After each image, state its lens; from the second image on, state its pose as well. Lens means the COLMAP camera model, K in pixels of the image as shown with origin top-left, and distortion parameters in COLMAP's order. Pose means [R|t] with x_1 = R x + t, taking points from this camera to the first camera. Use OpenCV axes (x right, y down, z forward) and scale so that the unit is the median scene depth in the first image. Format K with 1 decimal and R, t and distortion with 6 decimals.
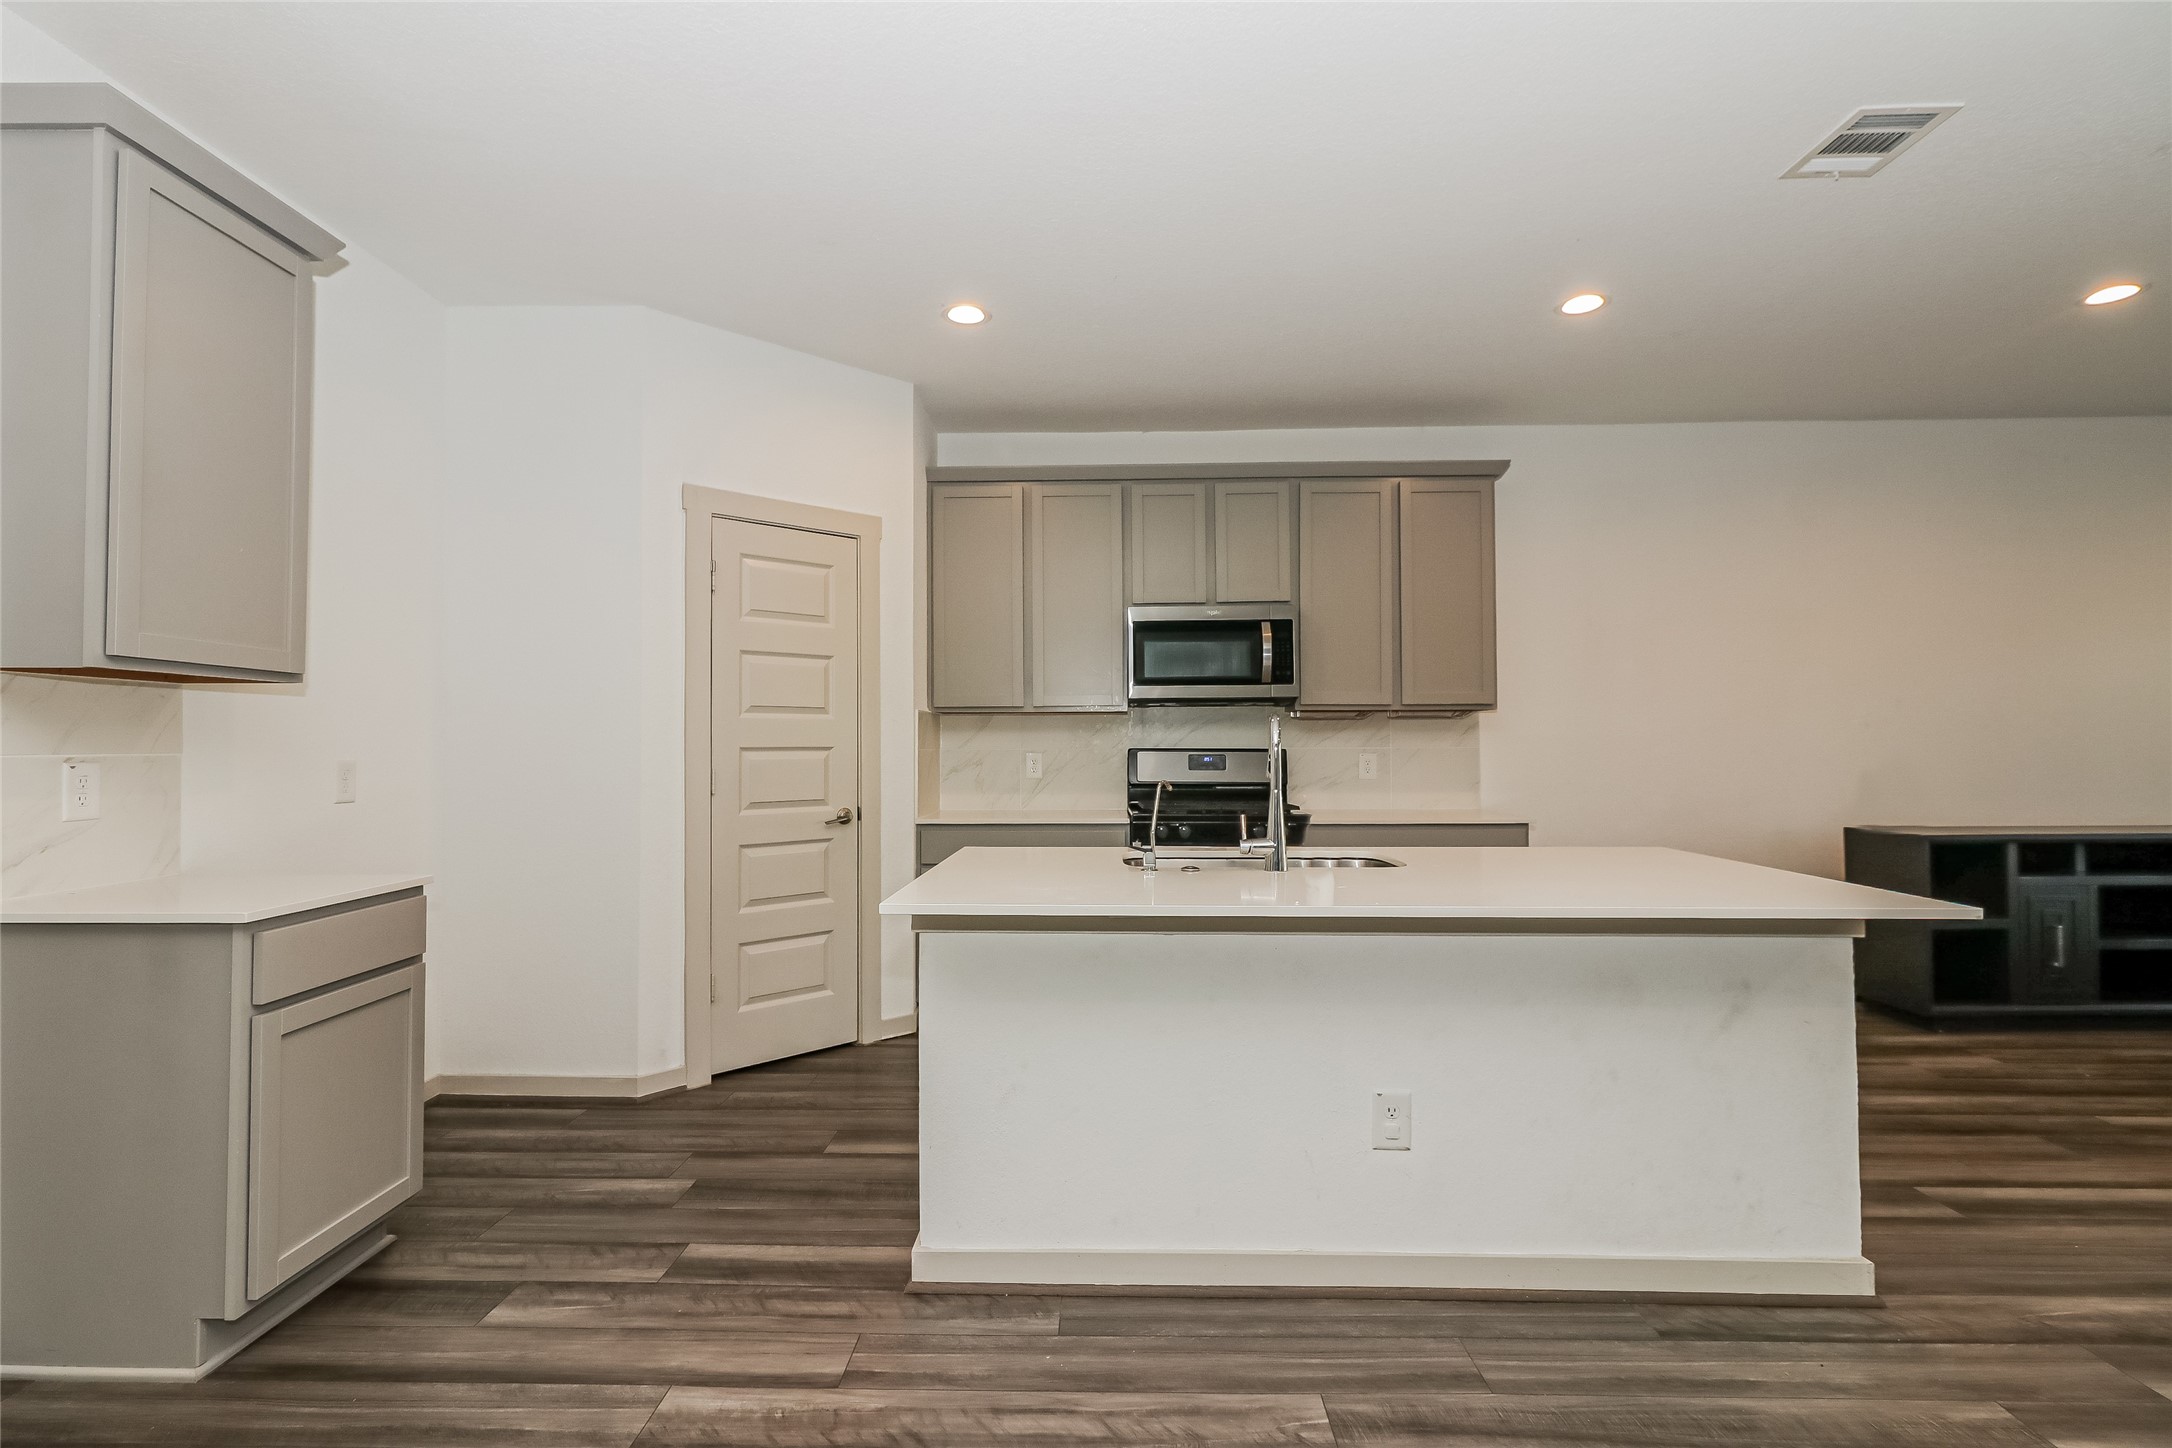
lens RADIAL K [[1014.7, 0, 1076.0], [0, 1014.7, 716.2], [0, 0, 1]] dist [-0.002445, -0.000321]
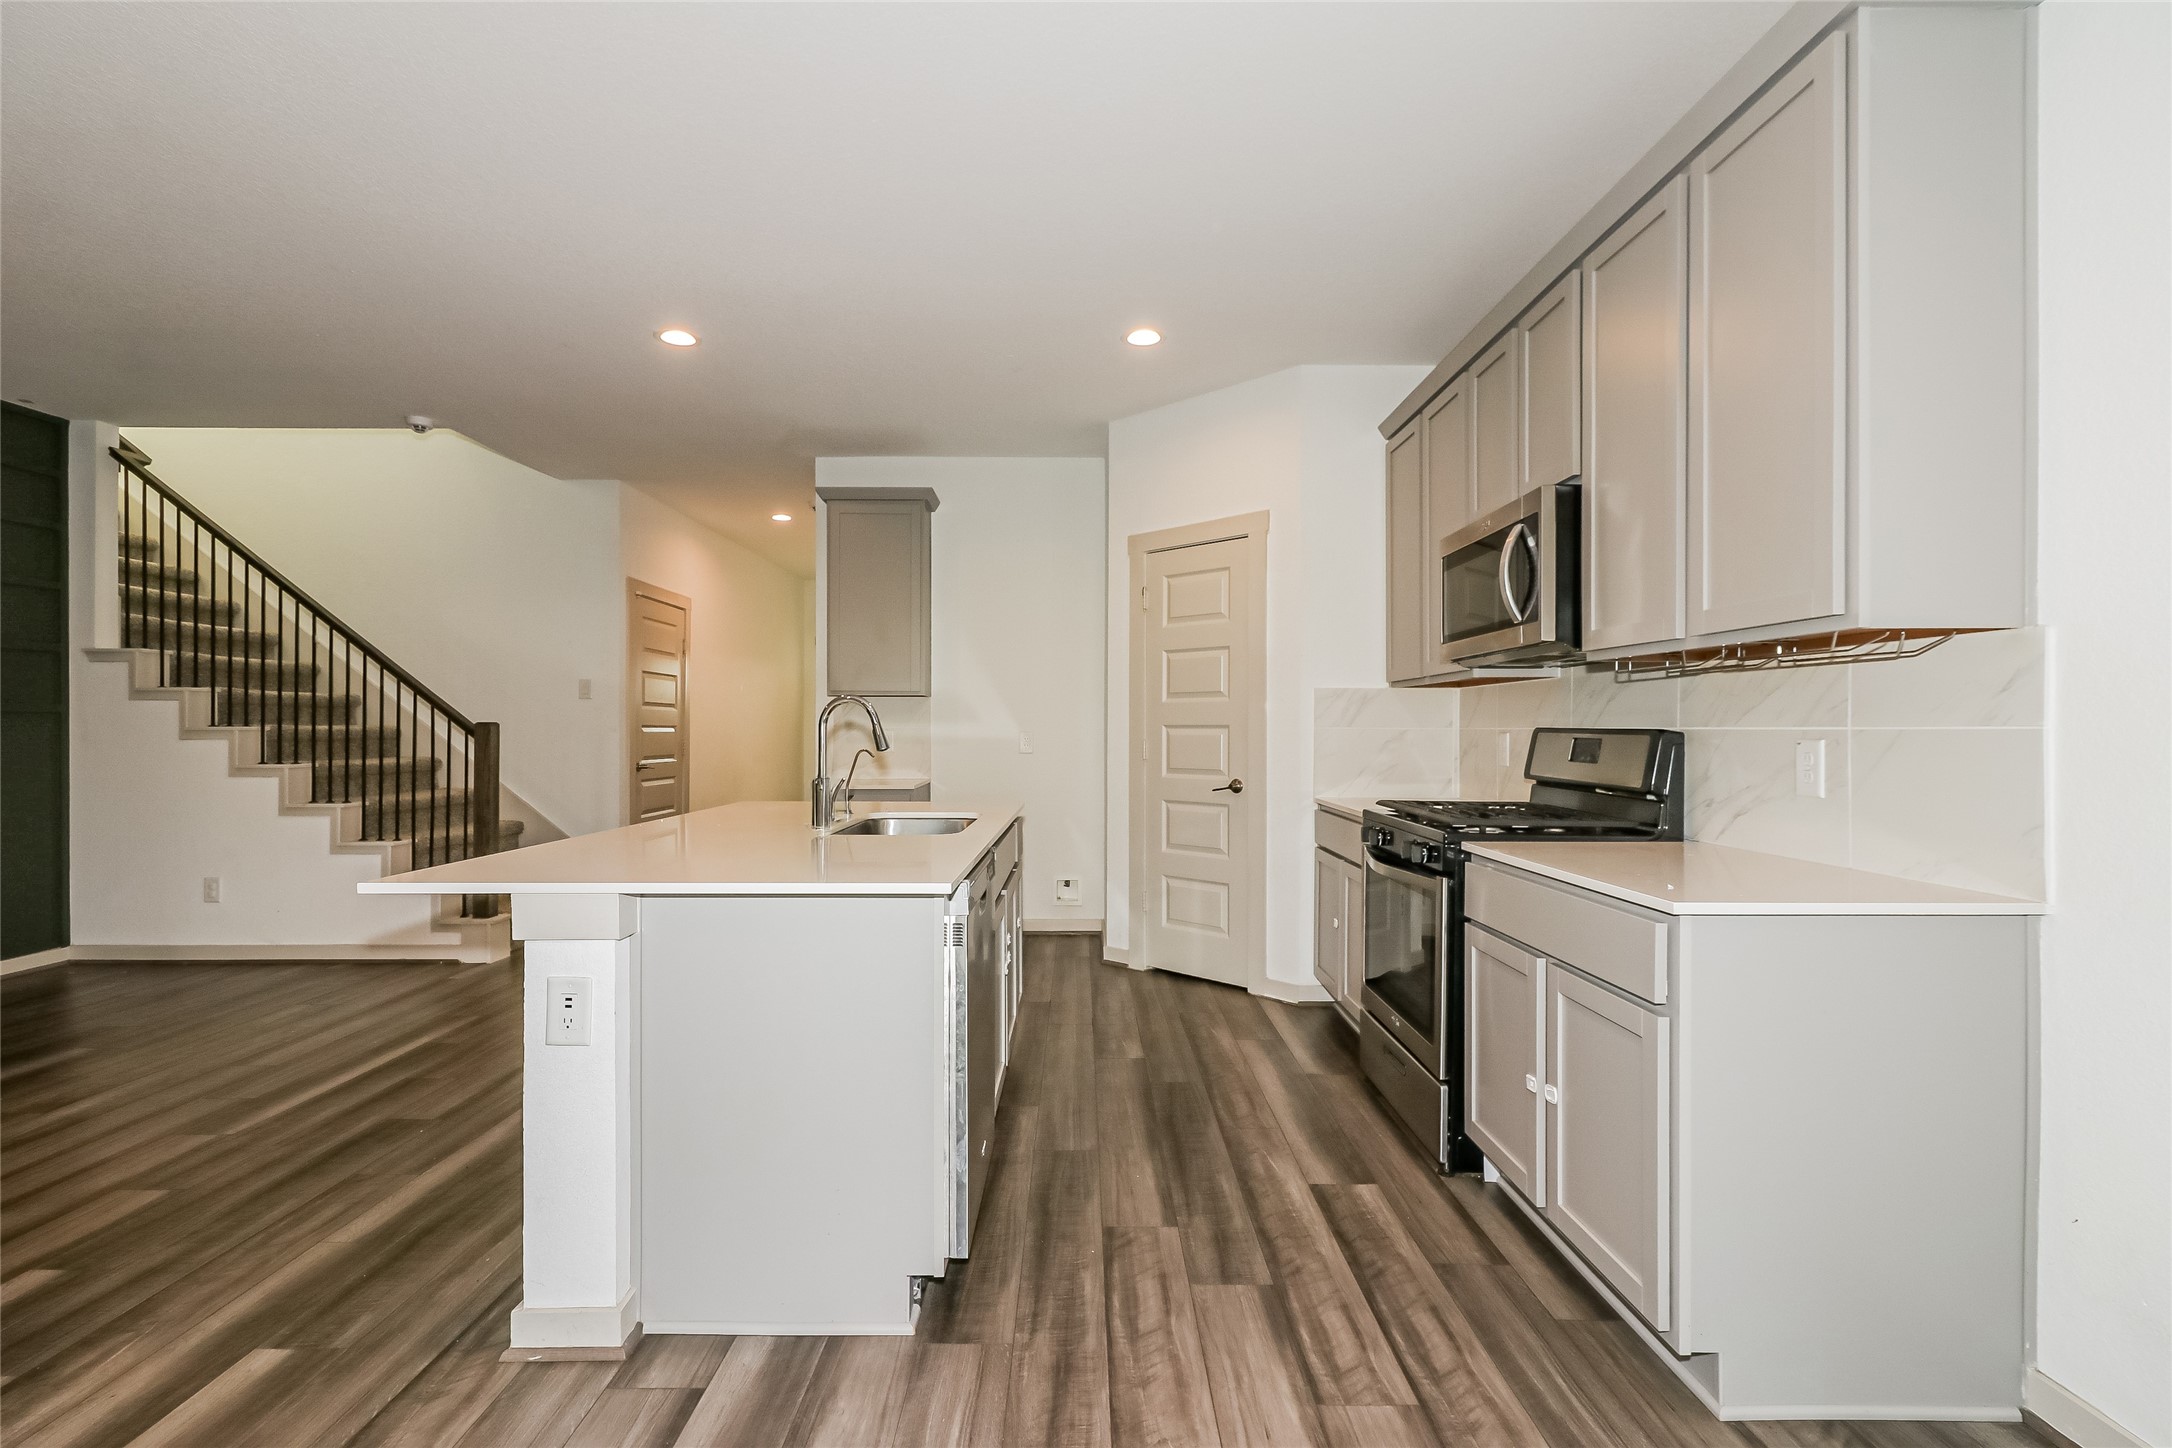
lens RADIAL K [[1014.7, 0, 1076.0], [0, 1014.7, 716.2], [0, 0, 1]] dist [-0.002445, -0.000321]
pose [[0.020879, -0.006058, -0.999764, 0.905045], [0.024588, 0.999682, -0.005544, 0.022889], [0.999480, -0.024466, 0.021022, 0.800008]]
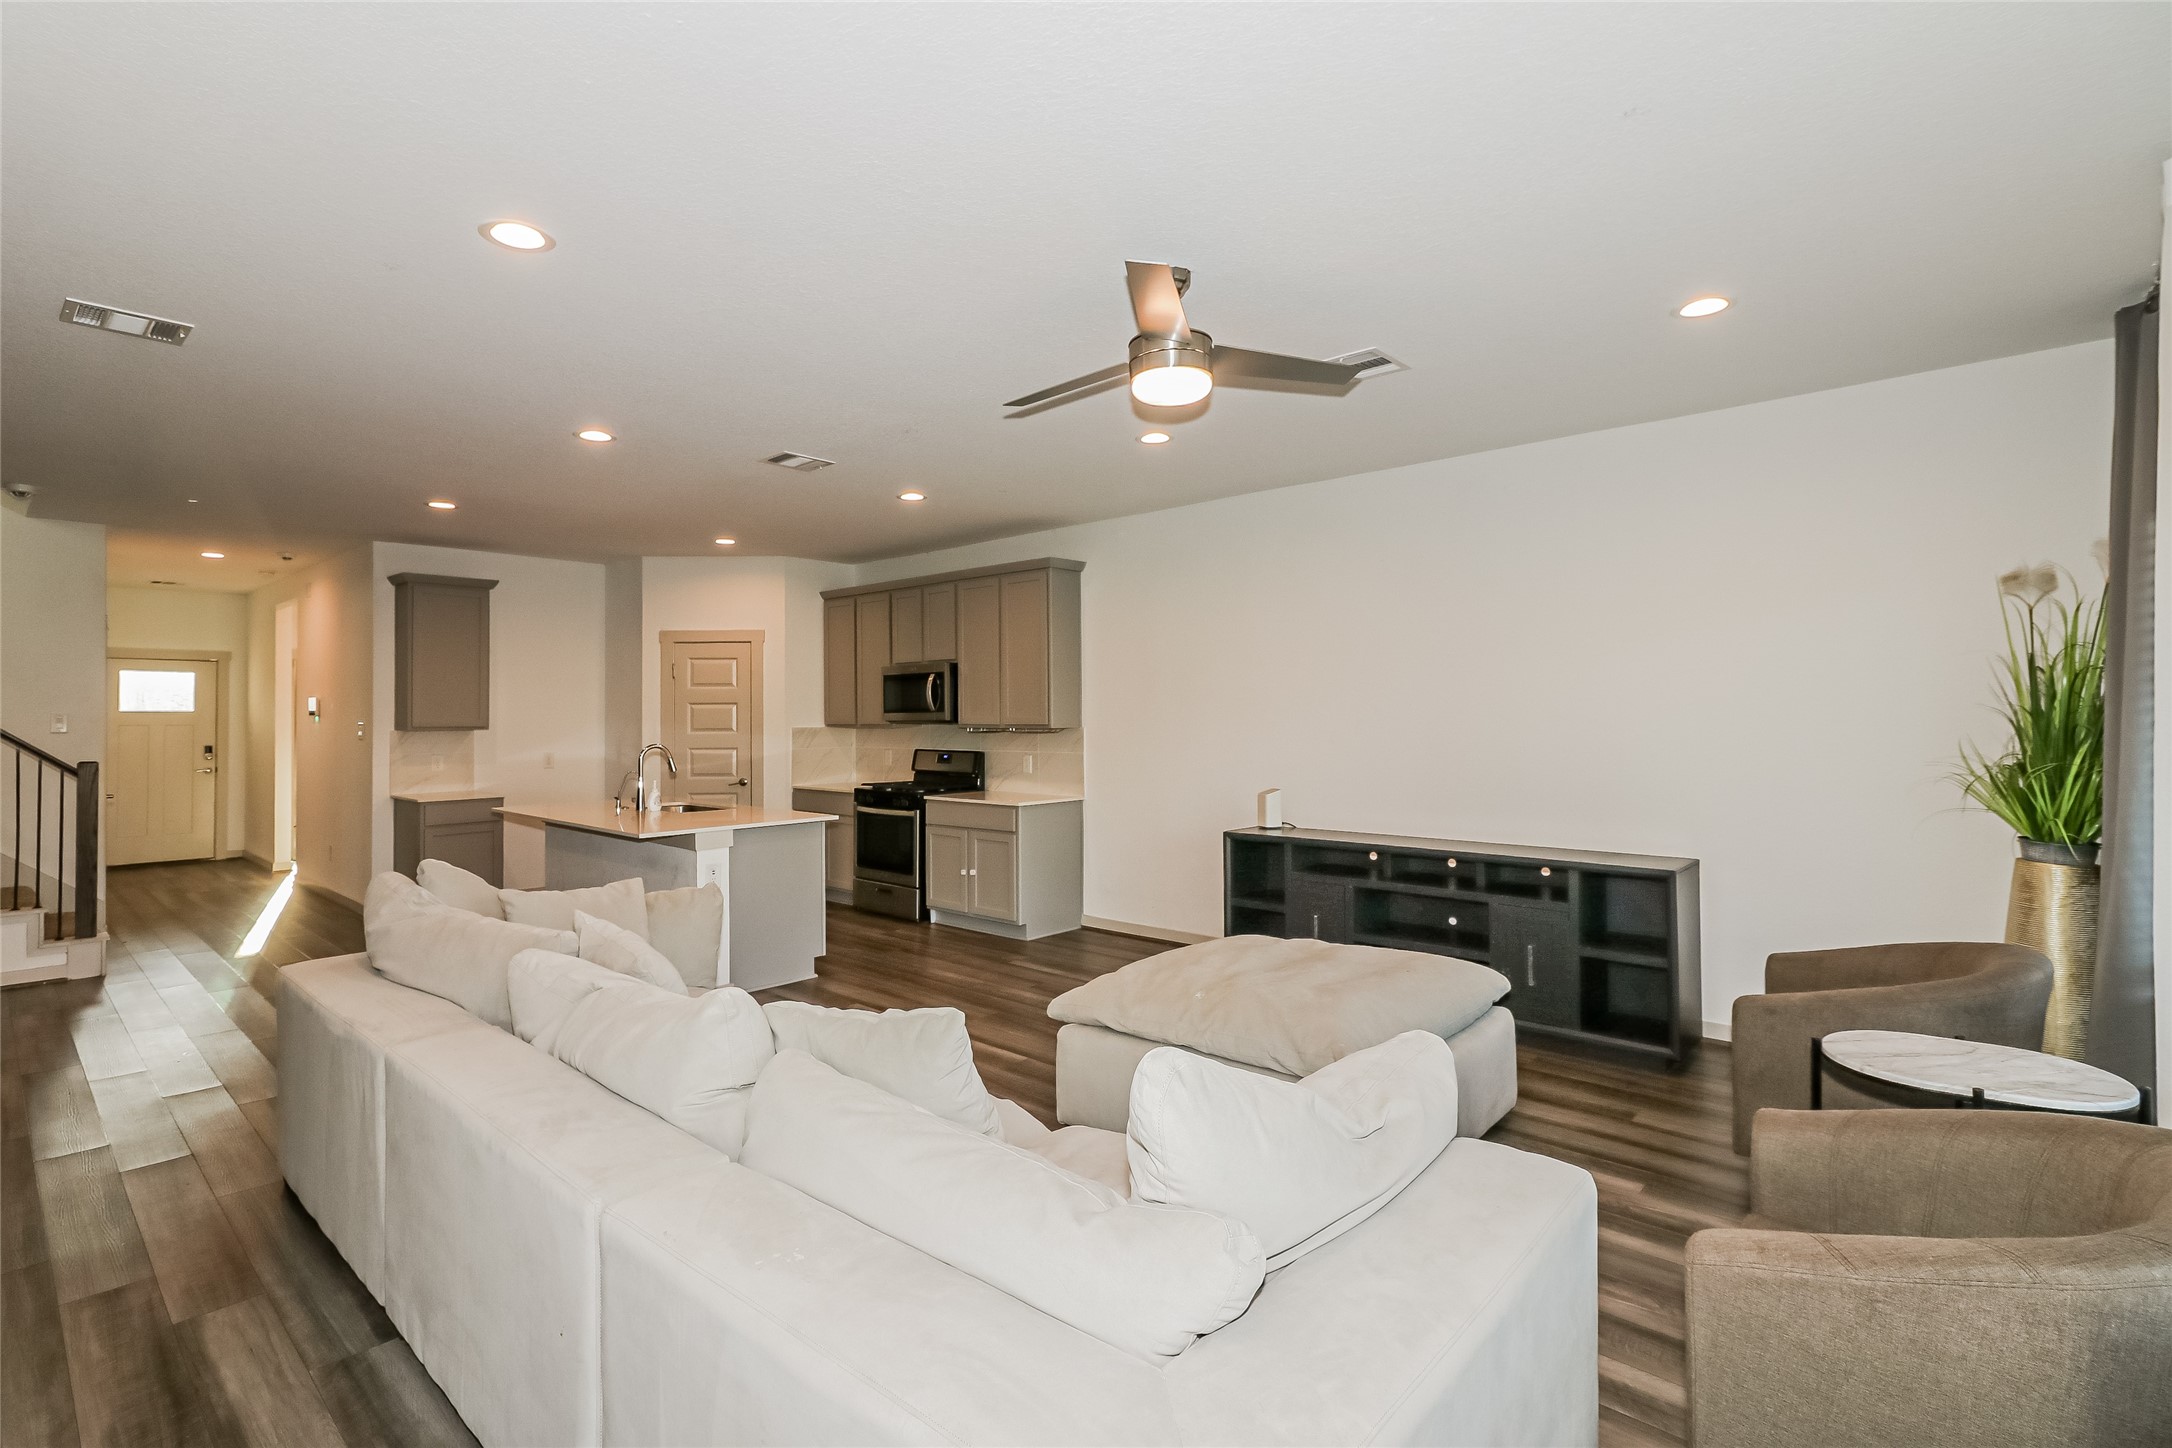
lens RADIAL K [[1014.7, 0, 1076.0], [0, 1014.7, 716.2], [0, 0, 1]] dist [-0.002445, -0.000321]
pose [[0.750428, 0.002763, -0.660947, 1.600116], [0.018977, 0.999489, 0.025724, -0.071358], [0.660680, -0.031846, 0.749992, -0.068171]]
